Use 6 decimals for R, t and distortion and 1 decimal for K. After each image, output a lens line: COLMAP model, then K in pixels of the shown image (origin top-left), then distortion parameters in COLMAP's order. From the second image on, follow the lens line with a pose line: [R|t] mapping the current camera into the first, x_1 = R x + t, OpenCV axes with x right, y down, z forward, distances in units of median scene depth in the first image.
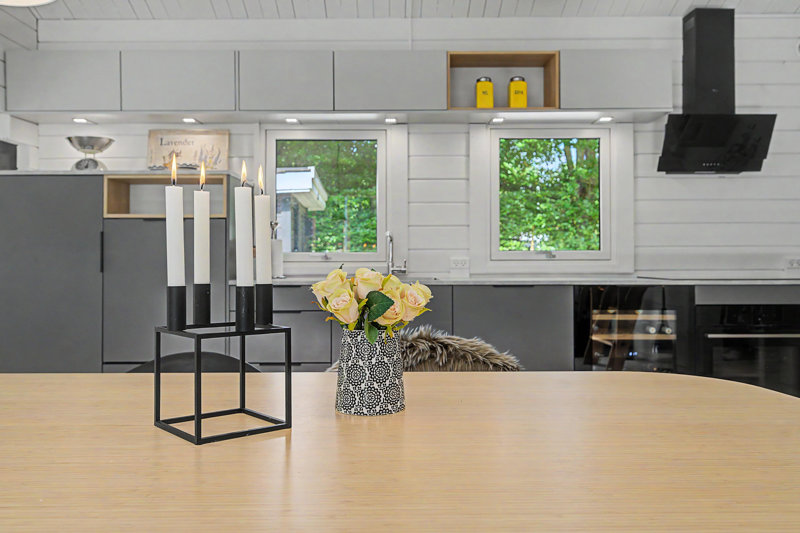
lens RADIAL K [[698.8, 0, 400.8], [0, 698.8, 262.8], [0, 0, 1]] dist [0.001579, 0.003021]
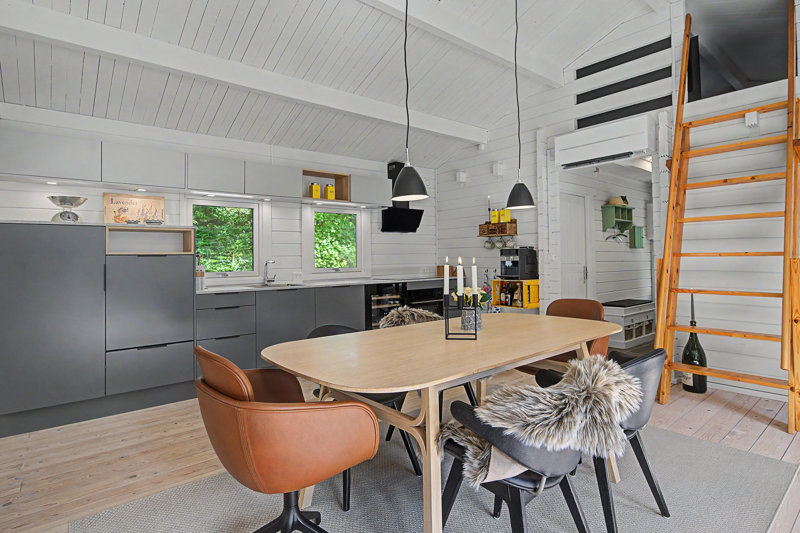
lens RADIAL K [[417.4, 0, 405.7], [0, 417.4, 262.9], [0, 0, 1]] dist [-0.014907, -0.000005]
pose [[0.777946, -0.014936, 0.628153, -0.423514], [0.017946, 0.999838, 0.001549, -0.031943], [-0.628074, 0.010067, 0.778088, -0.086145]]
